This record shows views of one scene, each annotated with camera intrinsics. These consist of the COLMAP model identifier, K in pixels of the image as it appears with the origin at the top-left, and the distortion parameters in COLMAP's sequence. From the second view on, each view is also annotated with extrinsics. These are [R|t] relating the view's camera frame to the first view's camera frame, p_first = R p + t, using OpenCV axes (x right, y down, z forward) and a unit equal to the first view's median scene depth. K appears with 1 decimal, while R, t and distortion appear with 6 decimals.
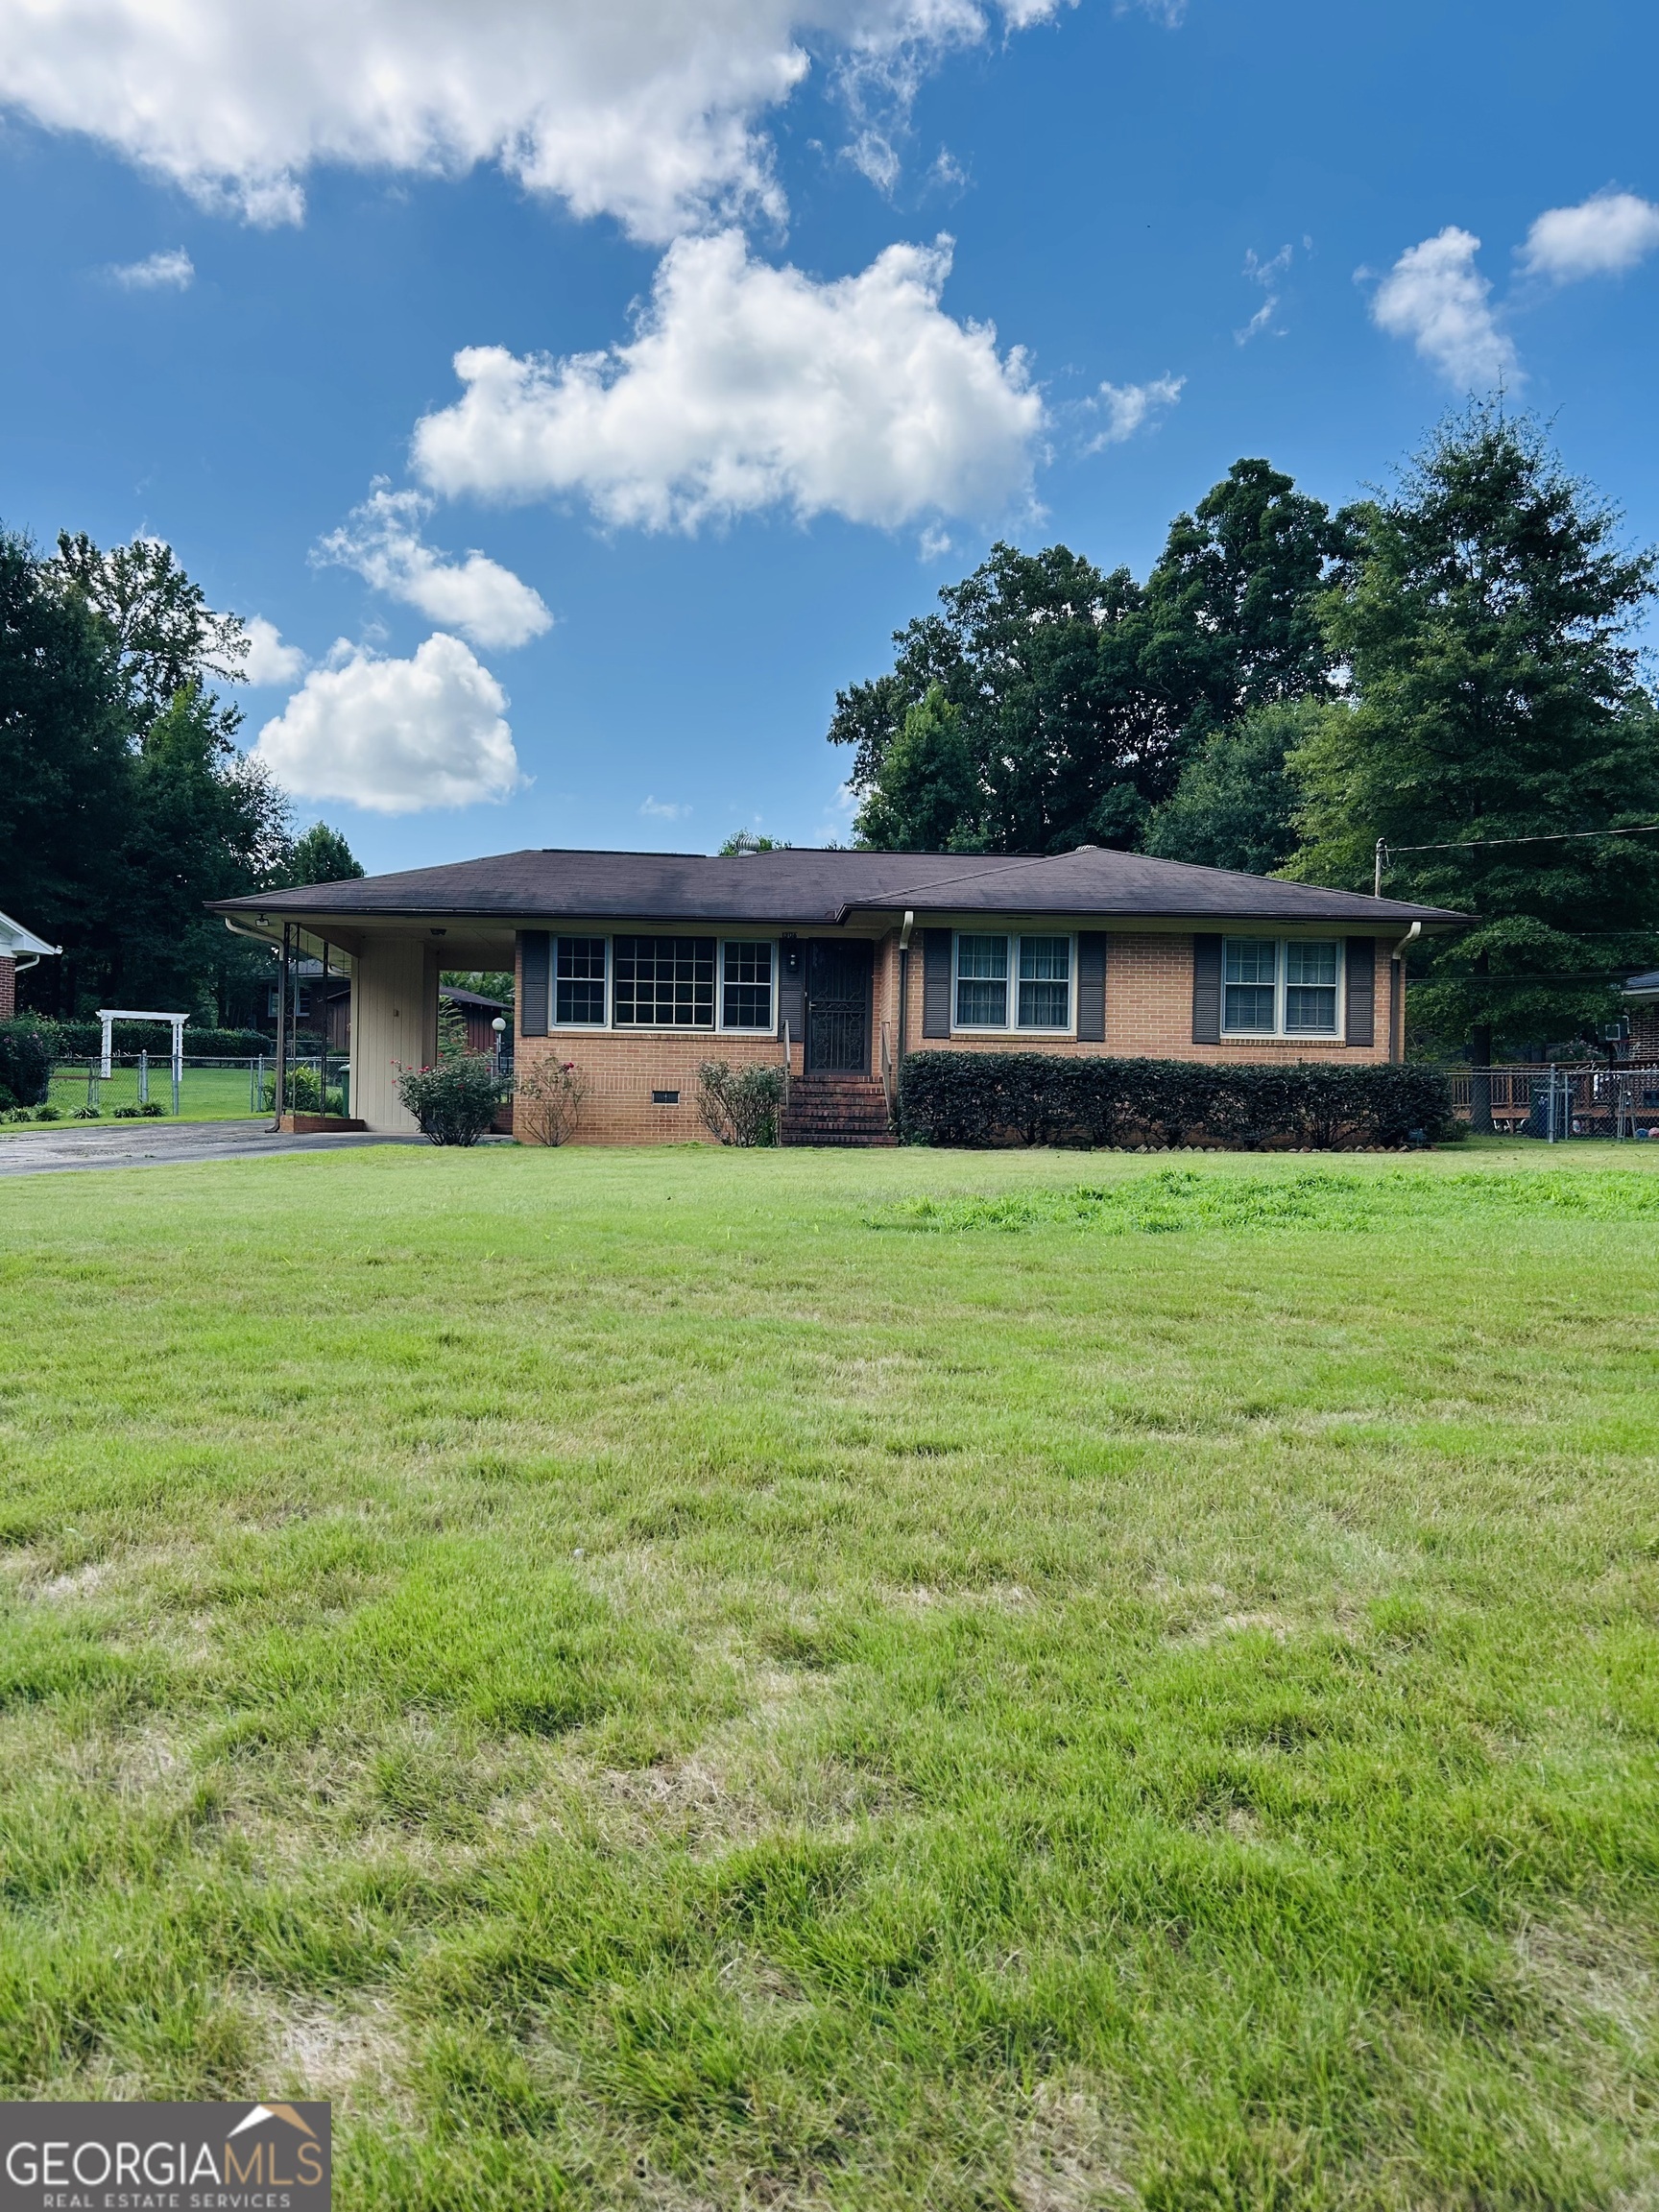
lens RADIAL K [[1597.0, 0, 826.8], [0, 1597.0, 1122.6], [0, 0, 1]] dist [0.024908, -0.014241]
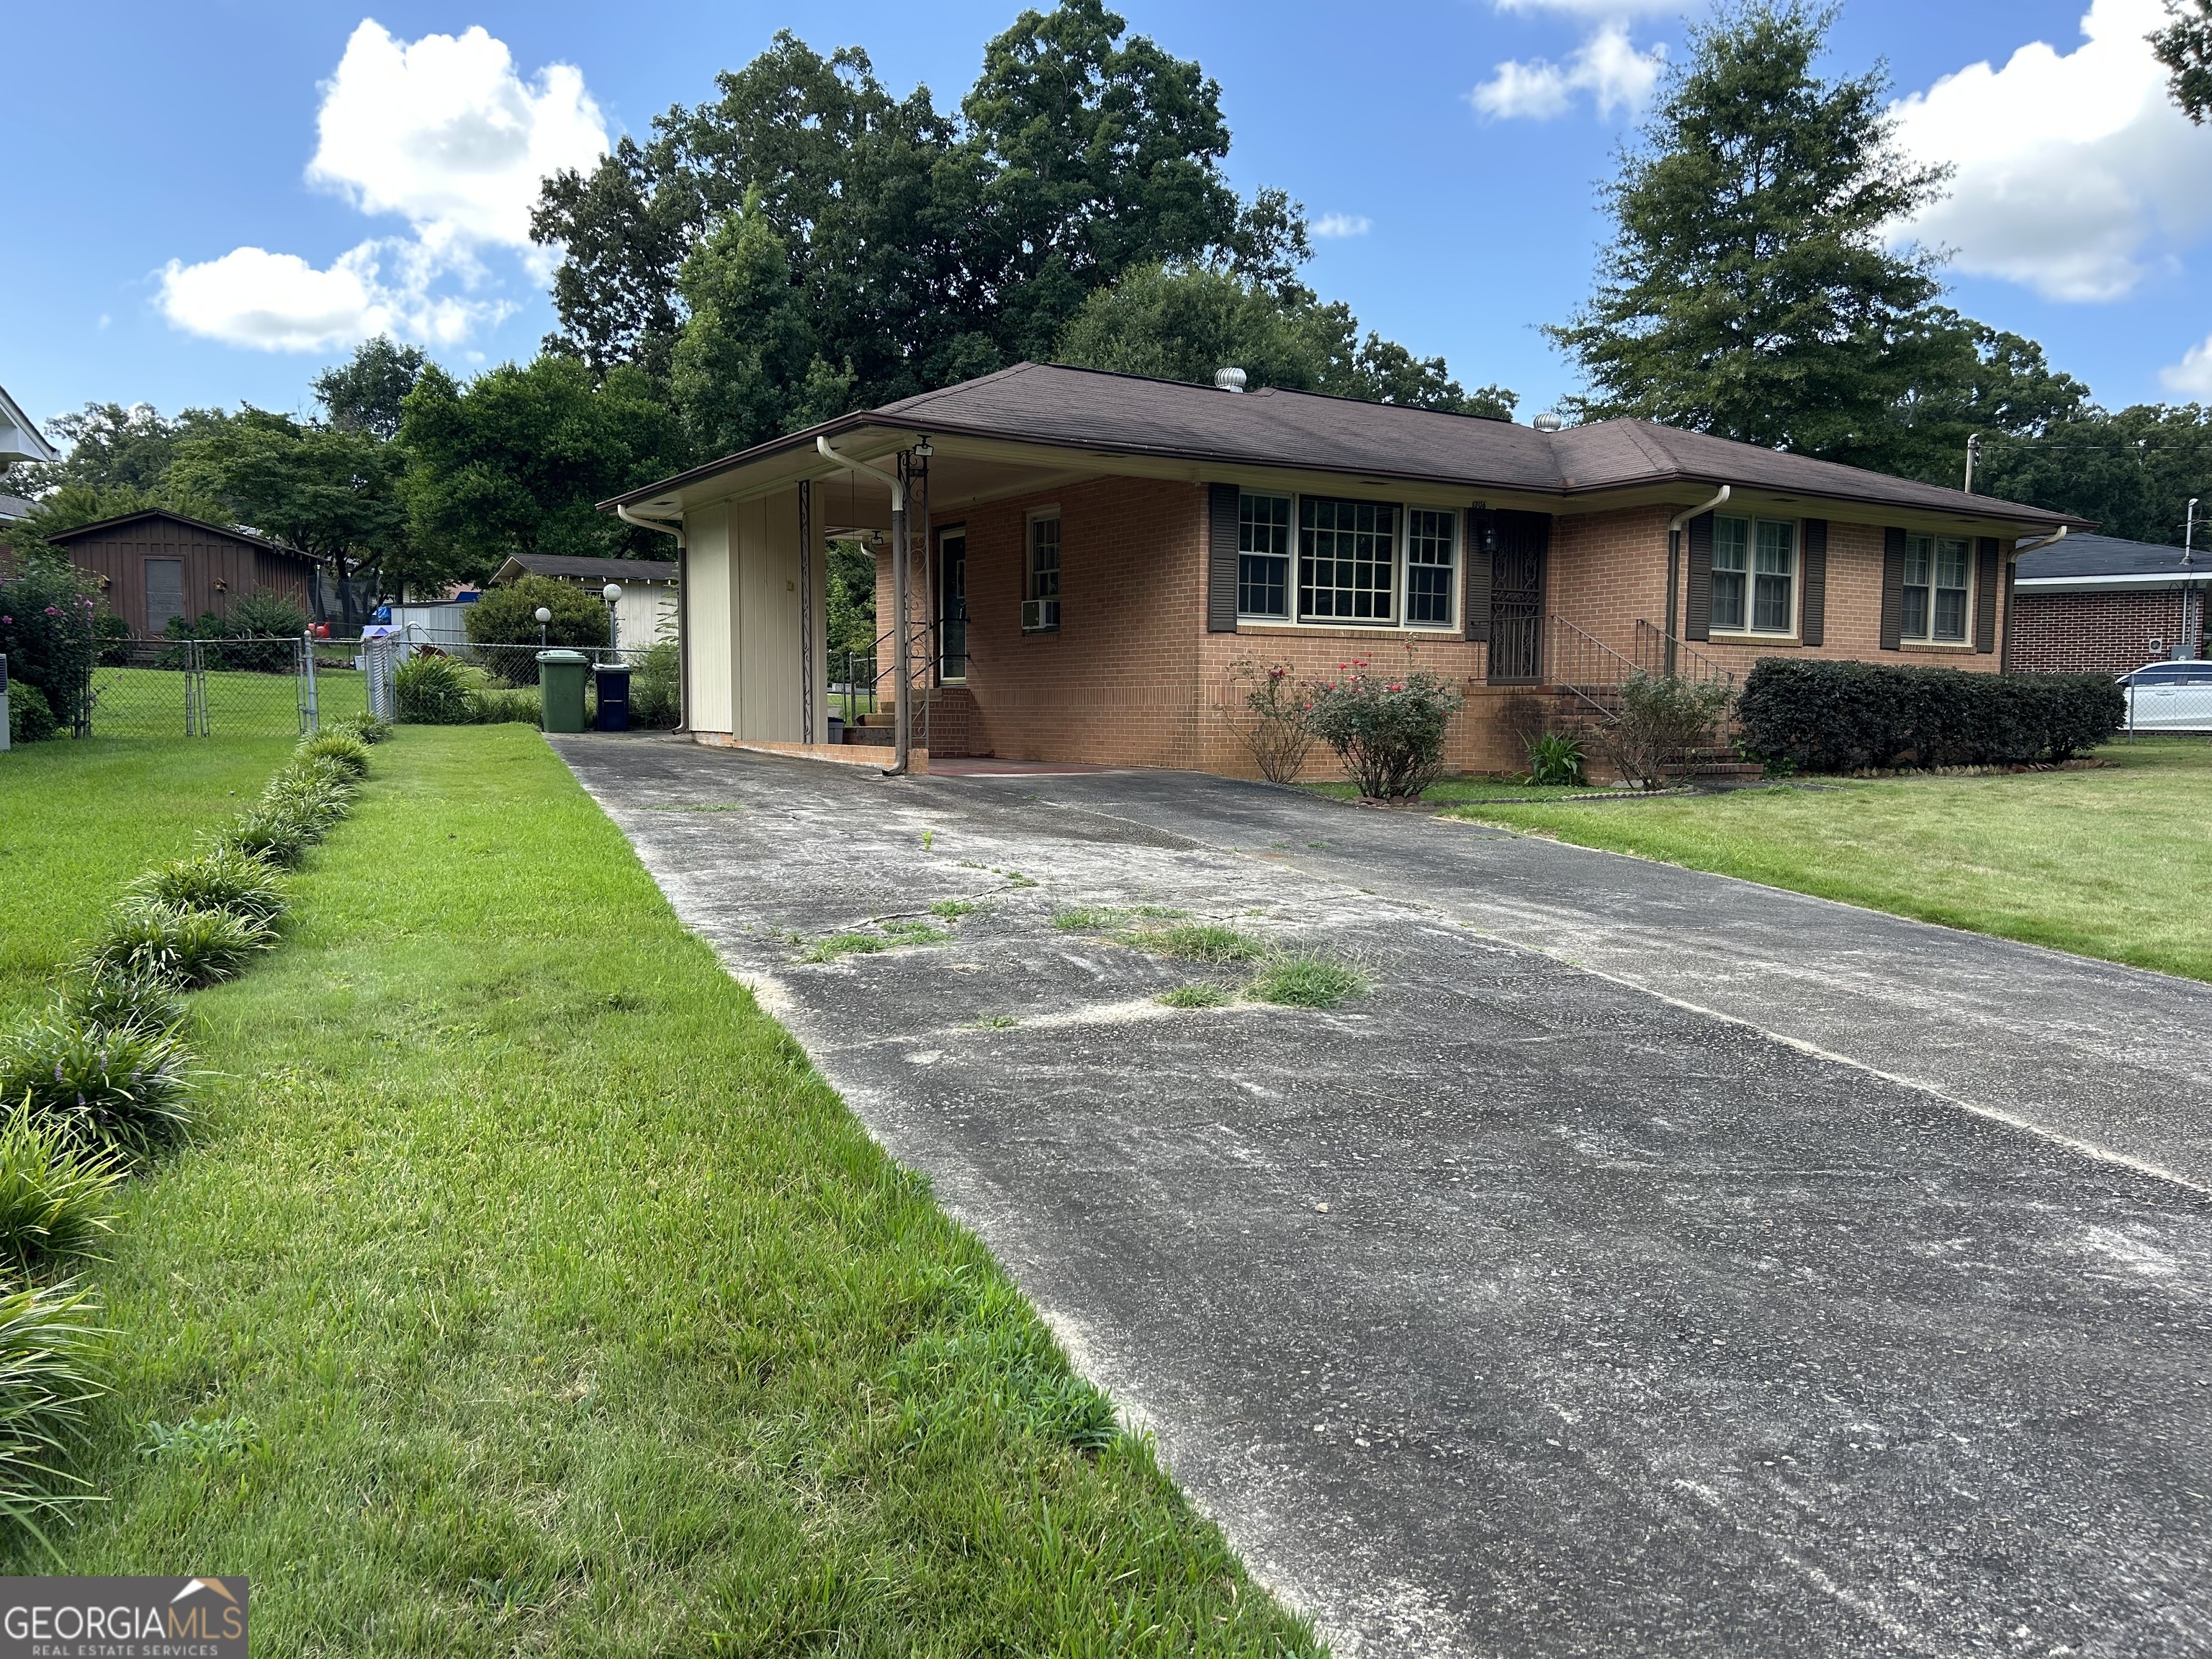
lens RADIAL K [[1597.0, 0, 1113.8], [0, 1597.0, 840.6], [0, 0, 1]] dist [0.024908, -0.014241]
pose [[0.883445, -0.048569, 0.466011, -0.559367], [0.002722, 0.995128, 0.098555, -0.031183], [-0.468527, -0.085799, 0.879273, 0.376821]]
